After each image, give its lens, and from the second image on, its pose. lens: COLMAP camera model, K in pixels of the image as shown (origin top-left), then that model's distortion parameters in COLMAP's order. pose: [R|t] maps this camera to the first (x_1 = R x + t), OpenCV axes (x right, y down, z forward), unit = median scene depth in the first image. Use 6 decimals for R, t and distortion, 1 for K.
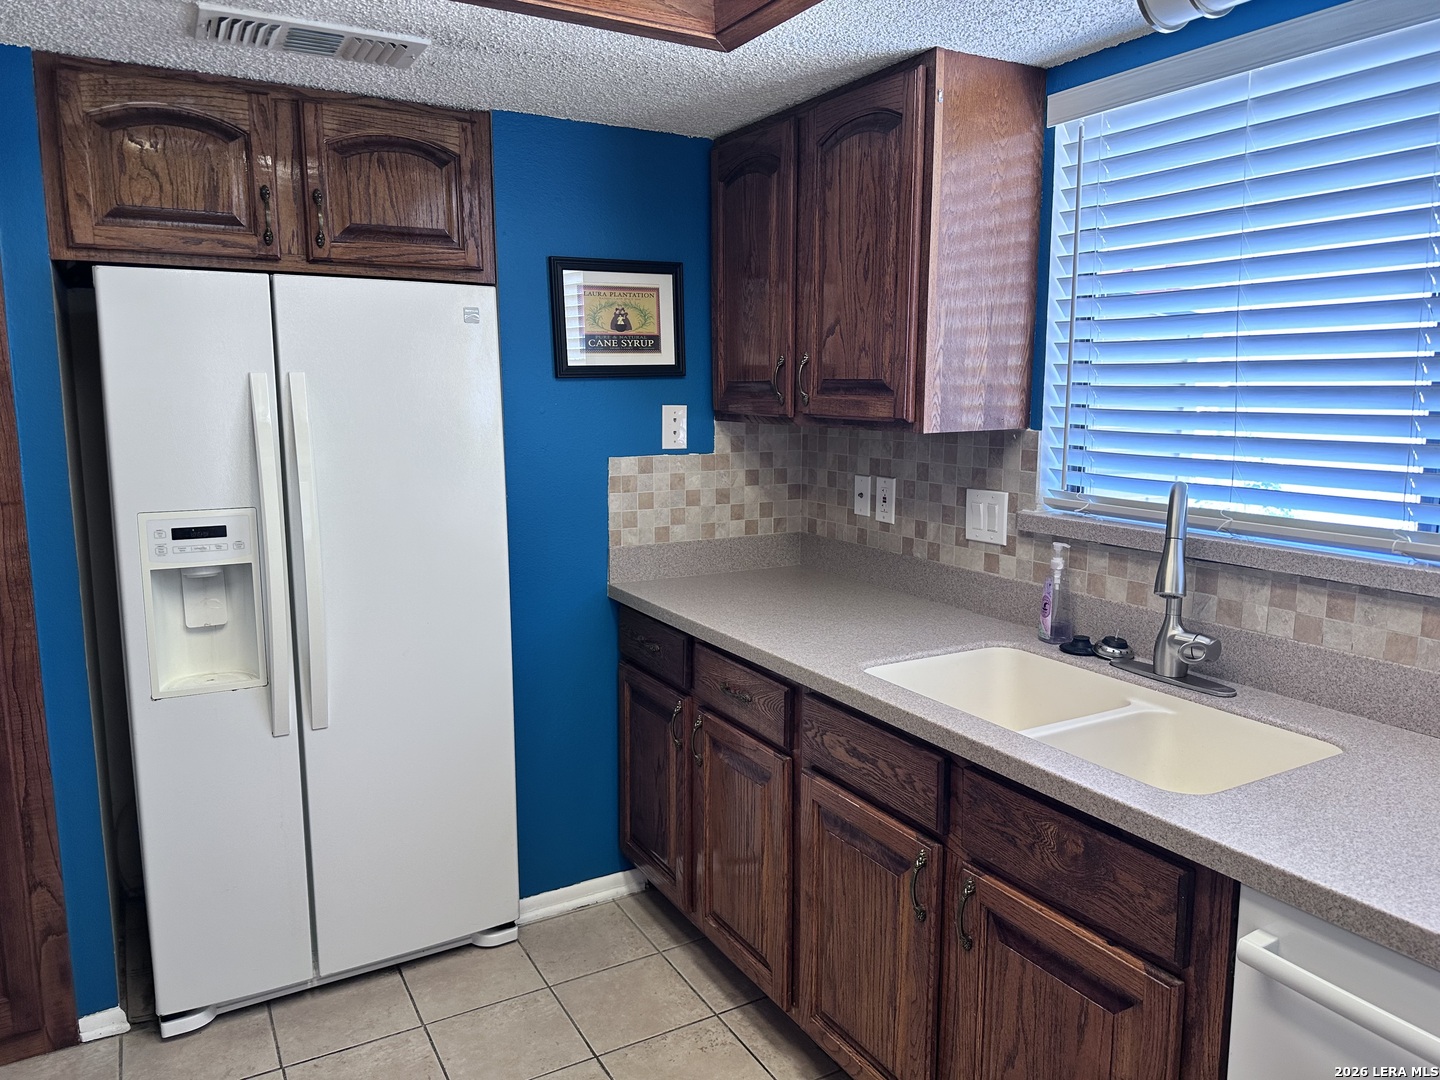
lens RADIAL K [[988.7, 0, 720.0], [0, 988.7, 540.0], [0, 0, 1]] dist [0.004857, -0.058228]
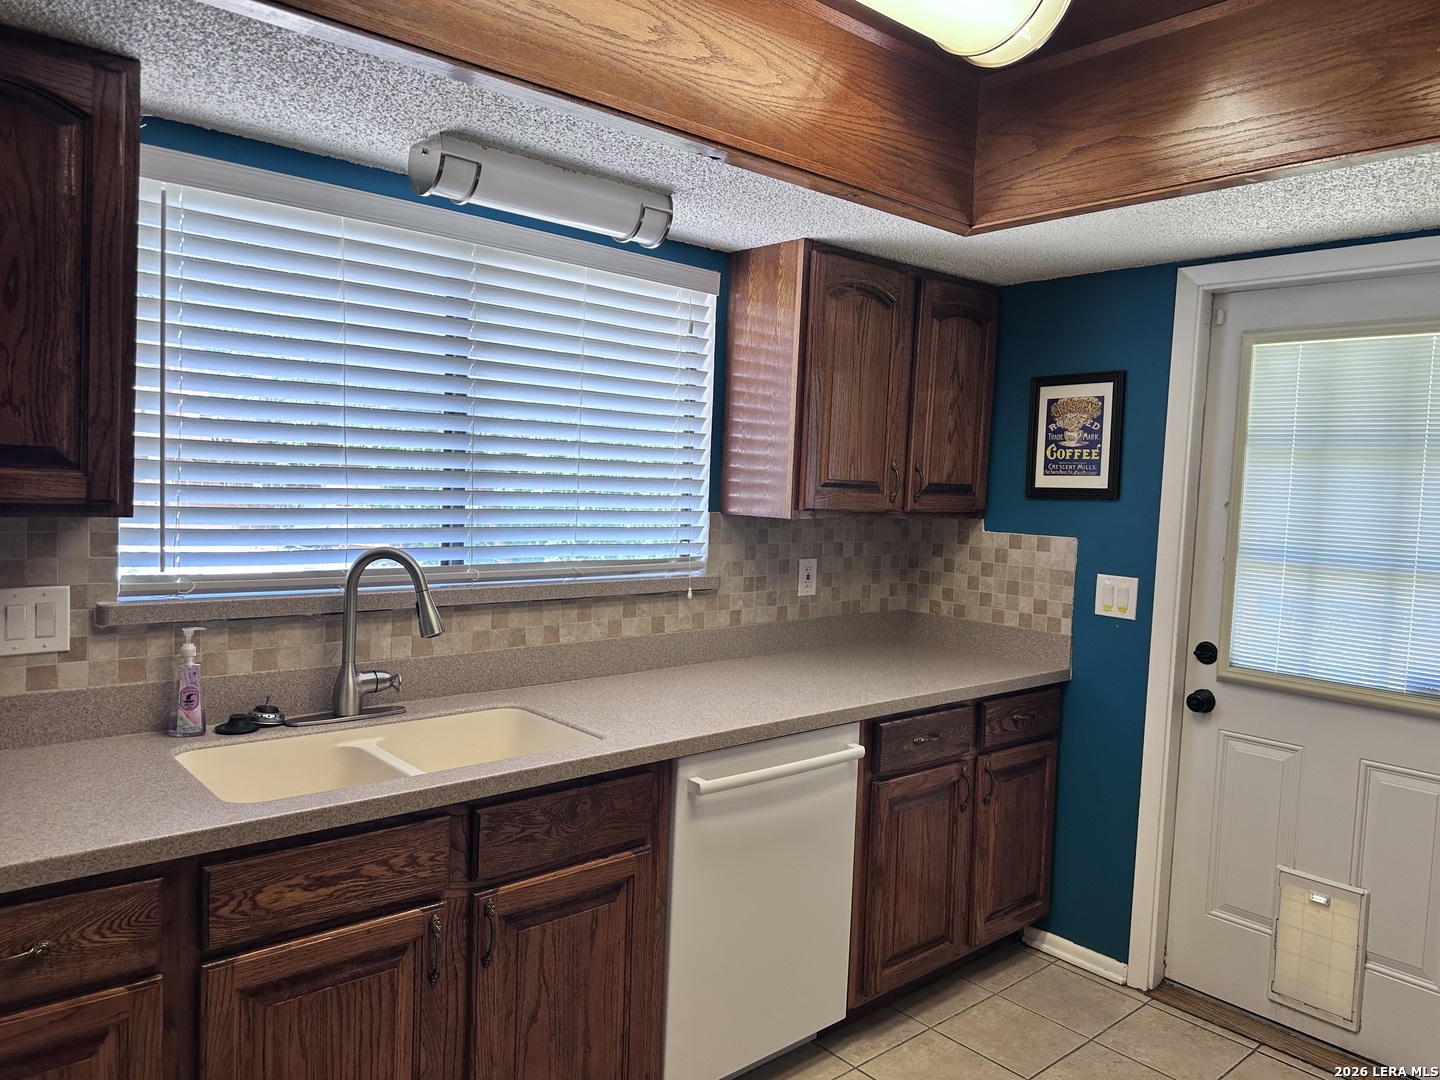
lens RADIAL K [[988.7, 0, 720.0], [0, 988.7, 540.0], [0, 0, 1]] dist [0.004857, -0.058228]
pose [[-0.209205, -0.064573, 0.975737, -0.743940], [0.110148, 0.989911, 0.089128, -0.119767], [-0.971648, 0.126122, -0.199982, 0.765995]]
